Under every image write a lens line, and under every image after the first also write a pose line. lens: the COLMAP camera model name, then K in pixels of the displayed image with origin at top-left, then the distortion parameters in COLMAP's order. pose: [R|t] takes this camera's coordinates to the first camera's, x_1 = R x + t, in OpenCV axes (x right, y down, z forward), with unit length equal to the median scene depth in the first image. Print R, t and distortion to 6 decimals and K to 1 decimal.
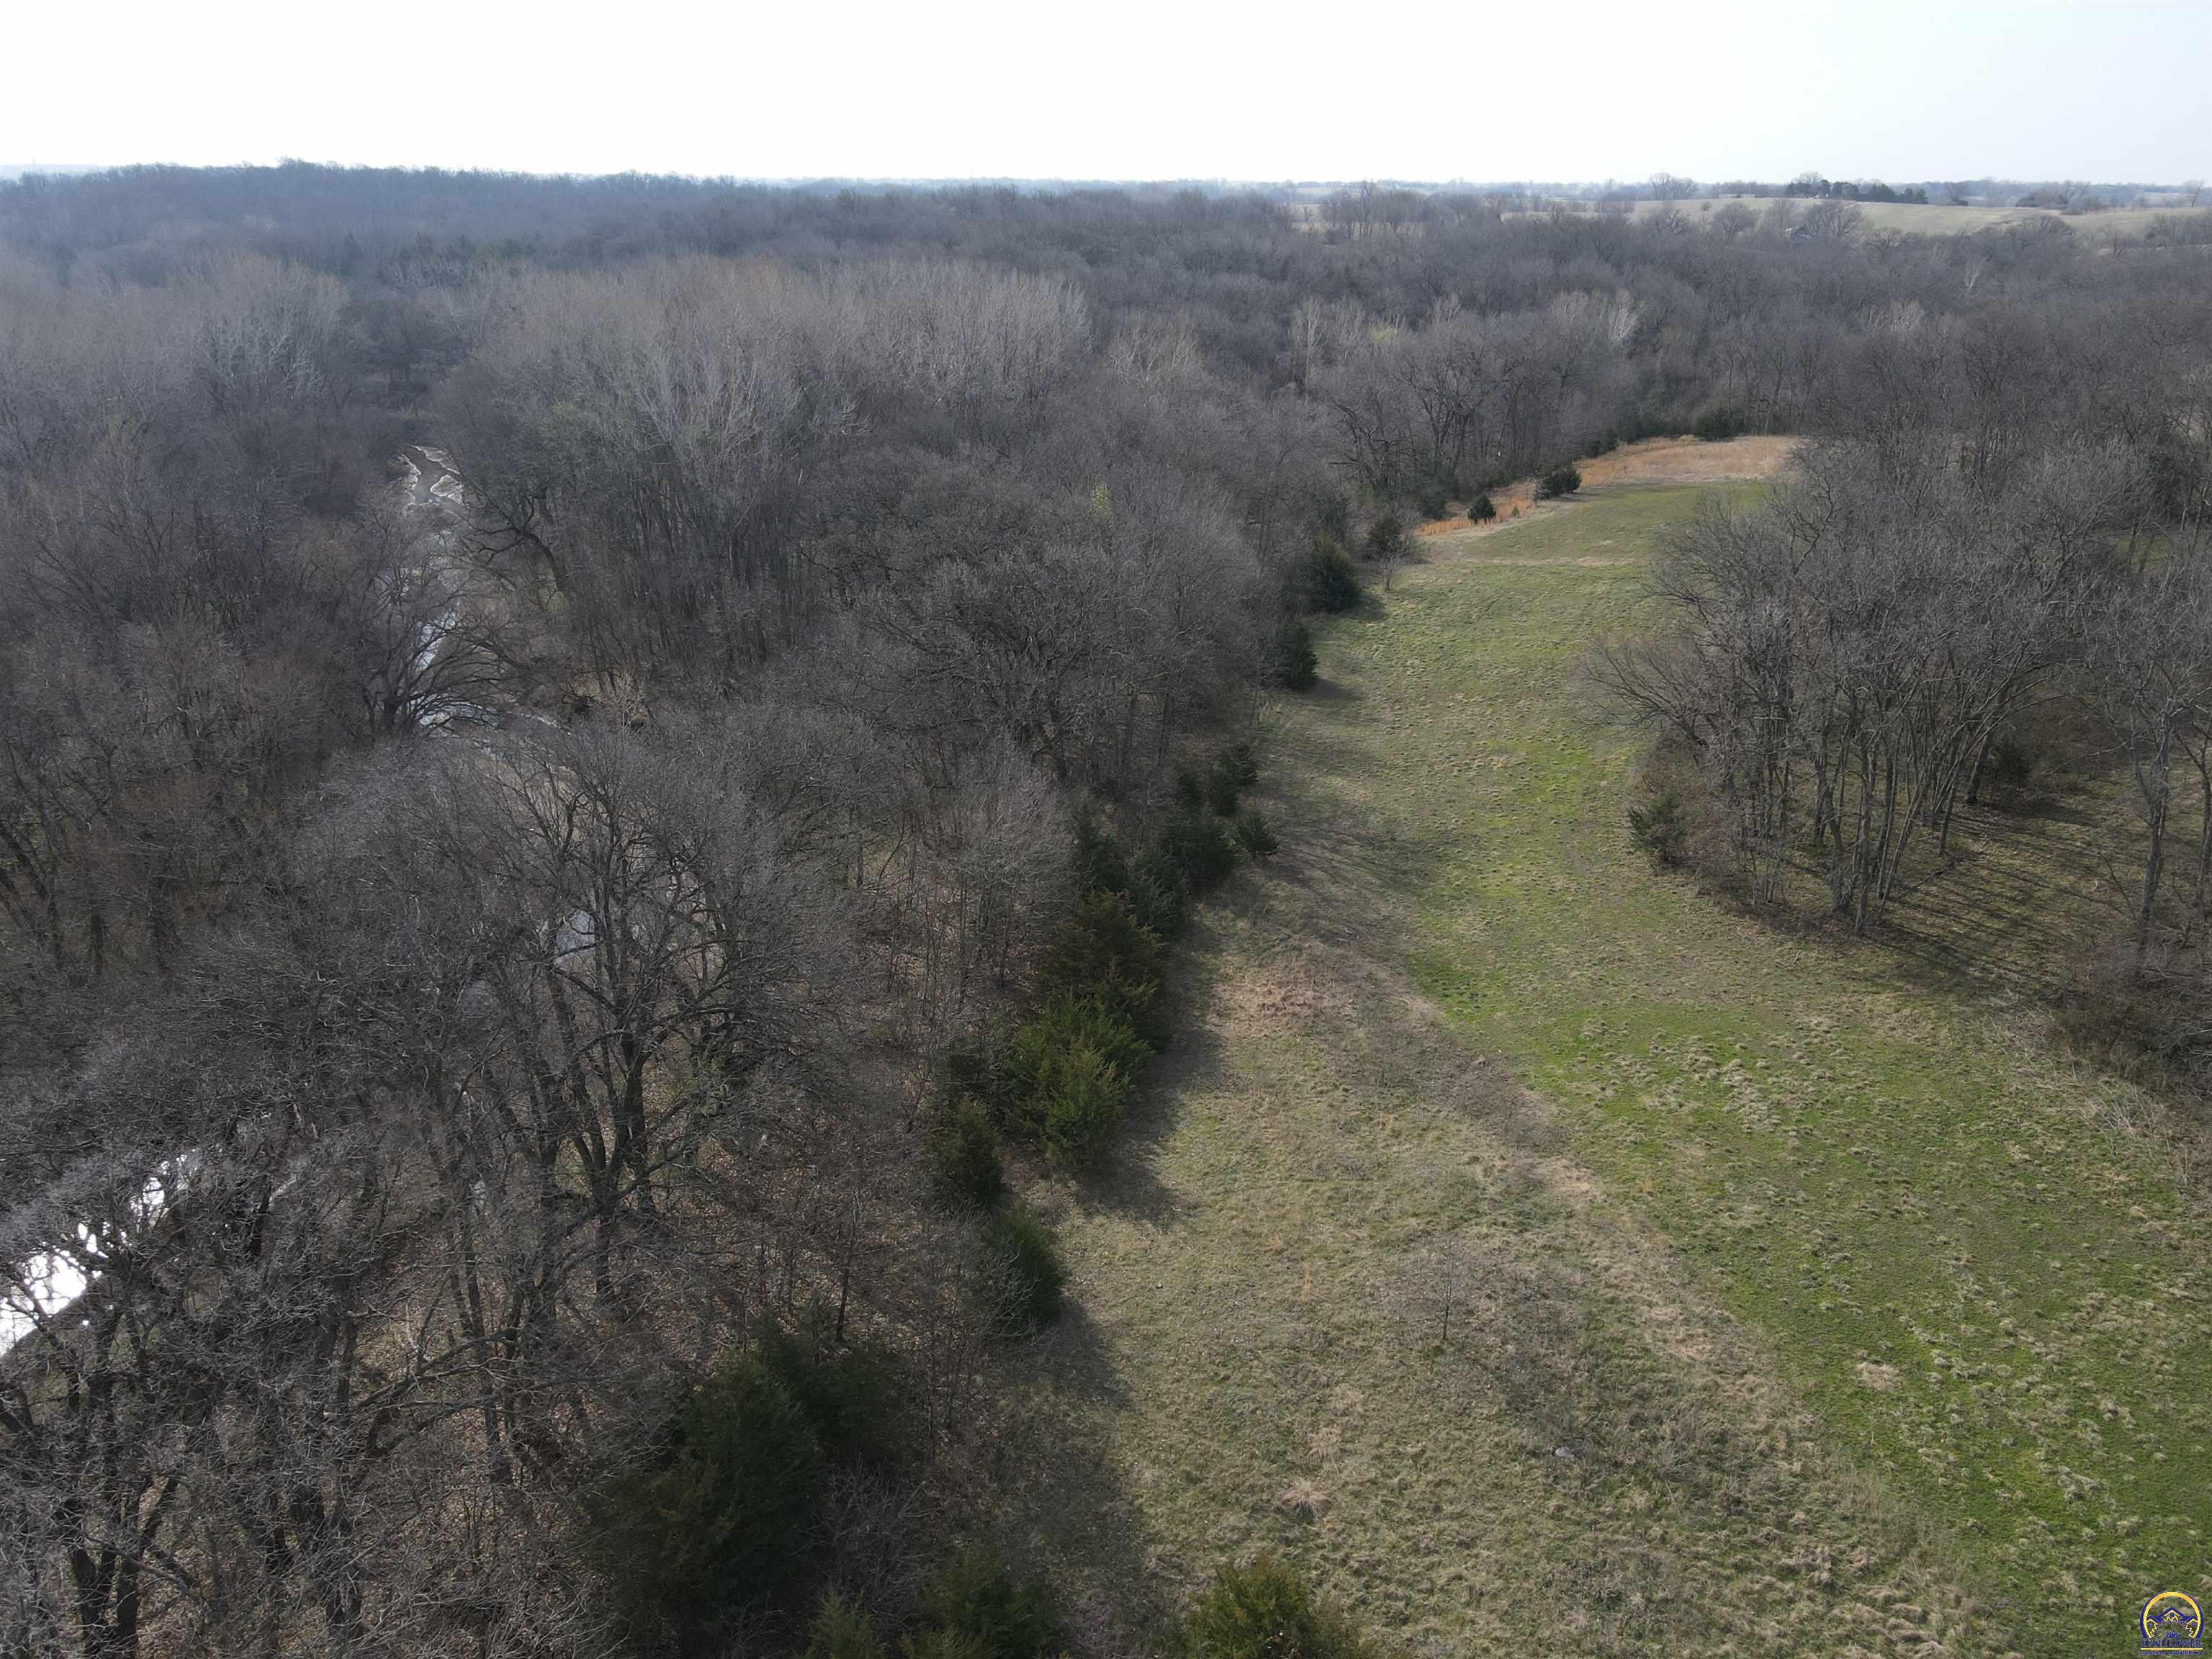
lens RADIAL K [[1626.9, 0, 1104.1], [0, 1626.9, 835.4], [0, 0, 1]] dist [0.007313, 0.021339]
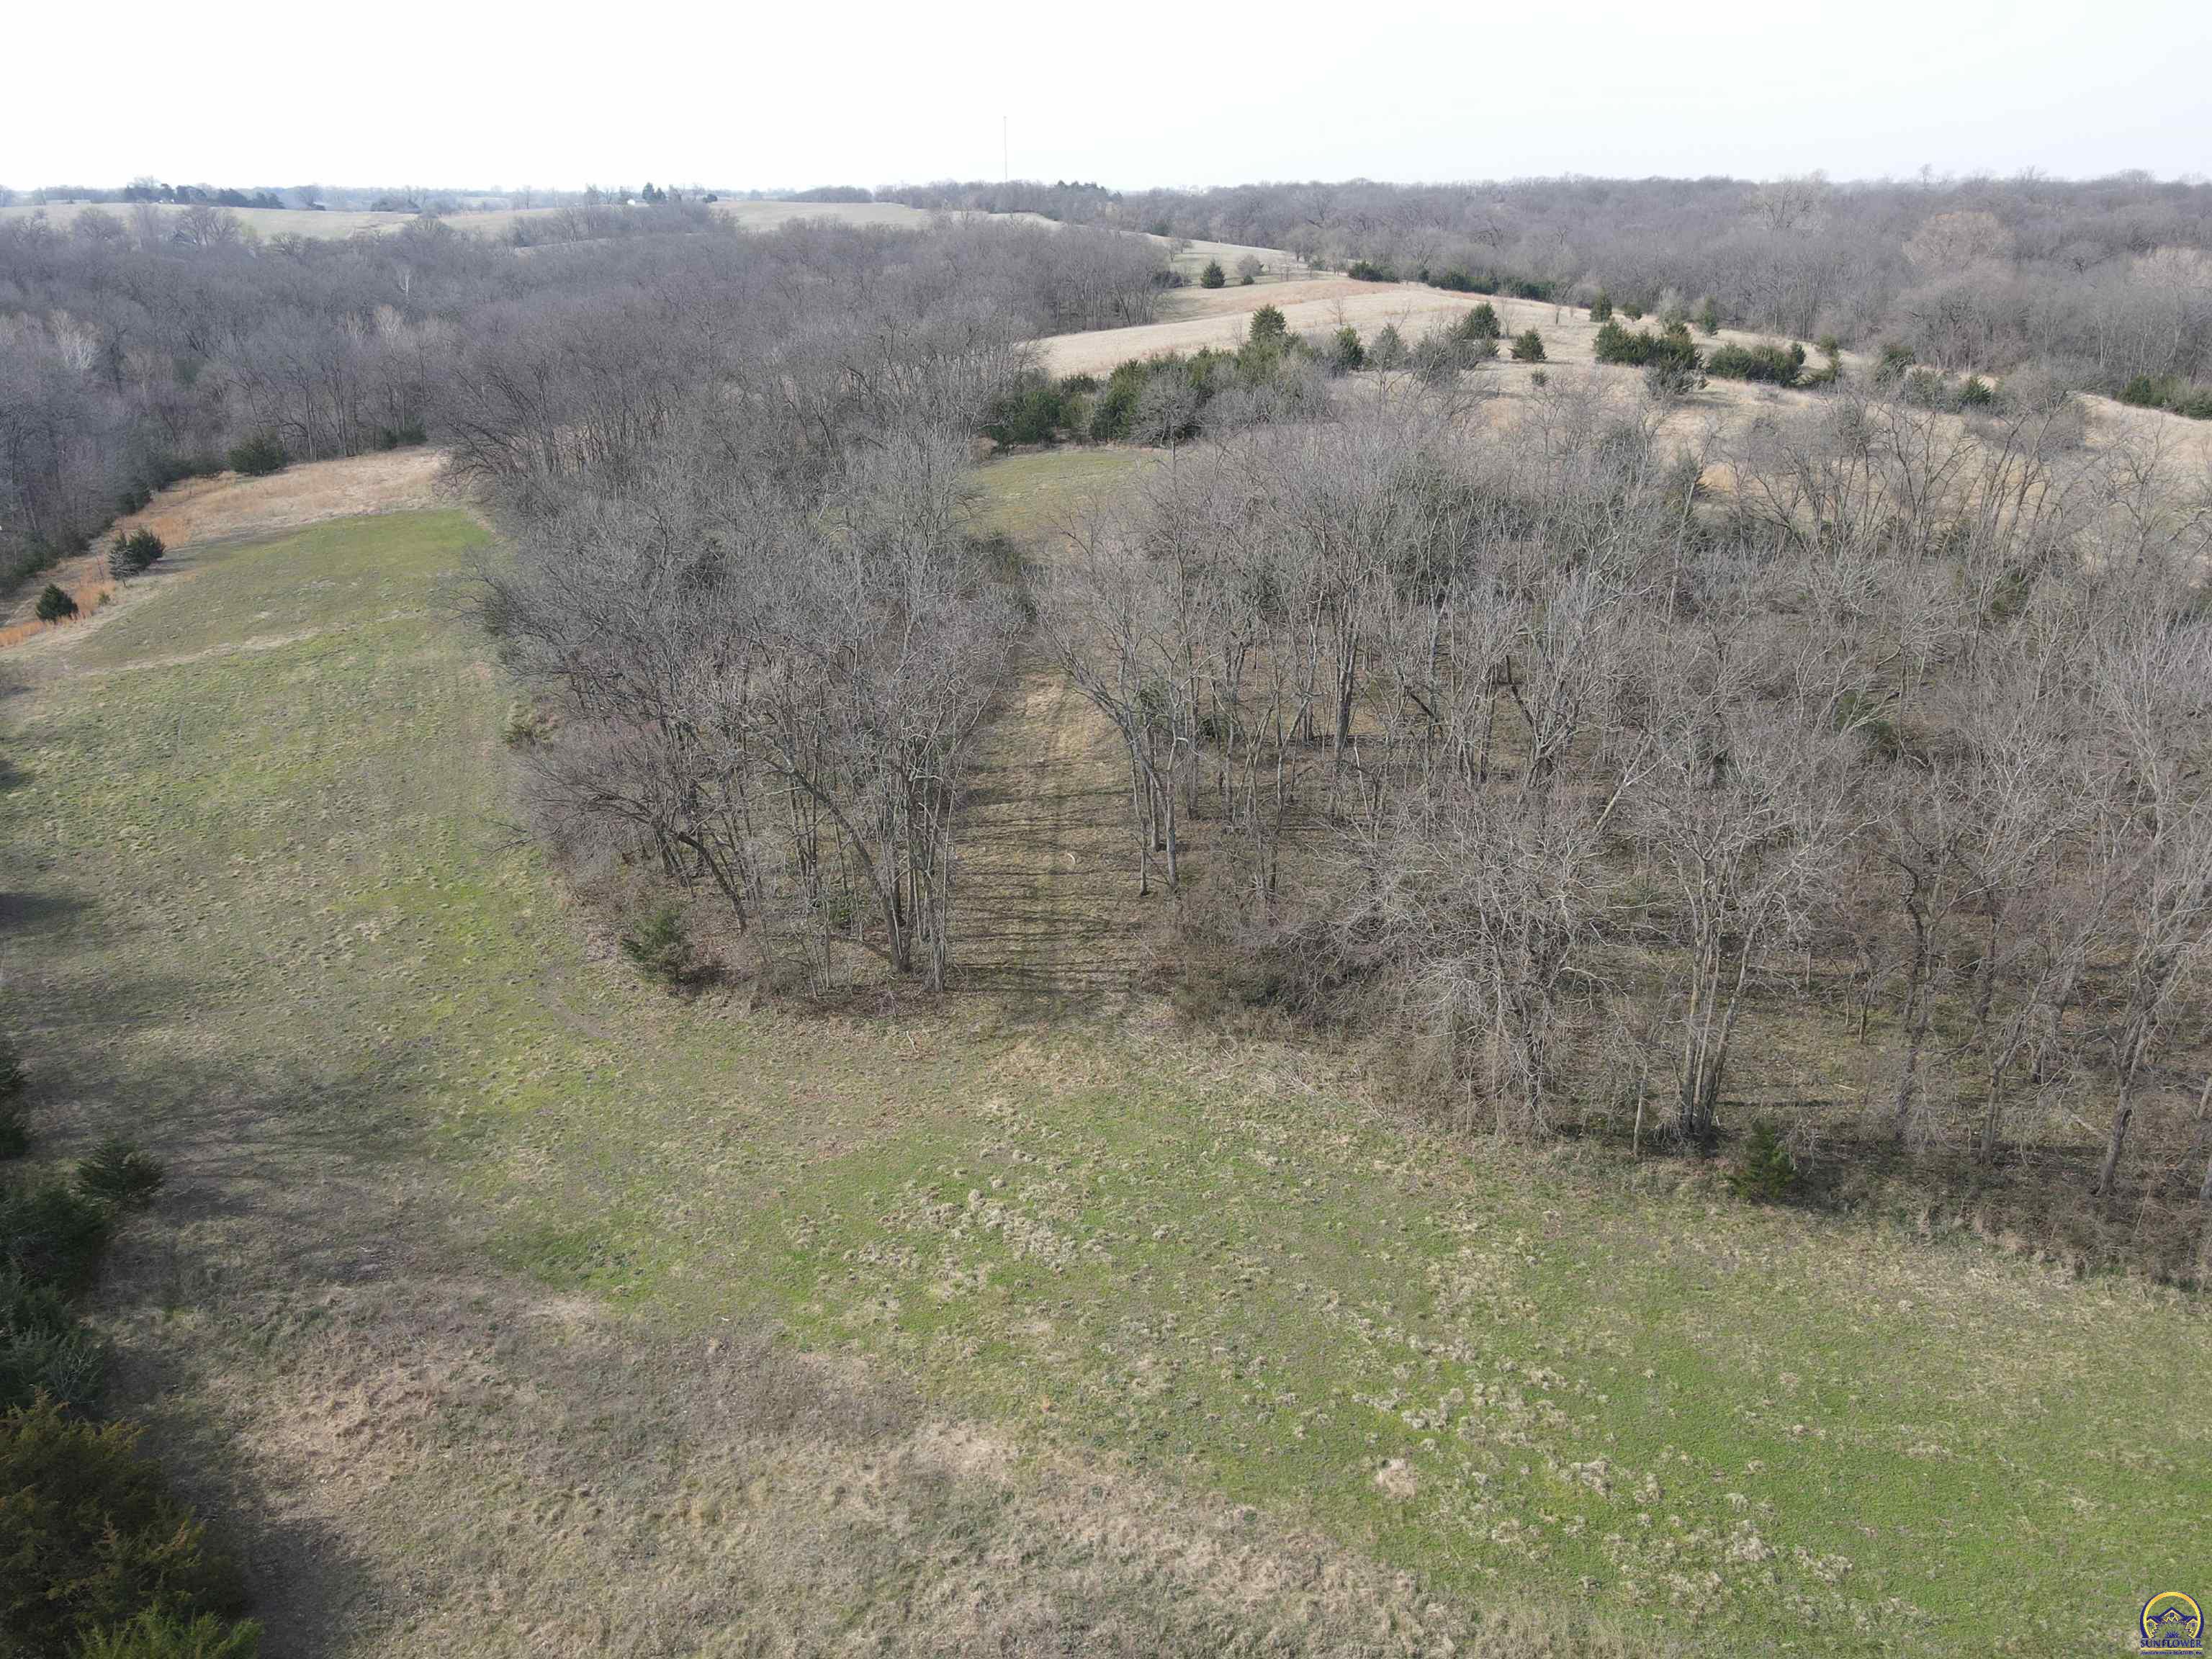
lens RADIAL K [[1626.9, 0, 1052.3], [0, 1626.9, 761.4], [0, 0, 1]] dist [0.007313, 0.021339]
pose [[0.618600, -0.269385, 0.738082, -0.142211], [0.300102, 0.949174, 0.094908, -0.131481], [-0.726135, 0.162790, 0.668002, 0.327276]]
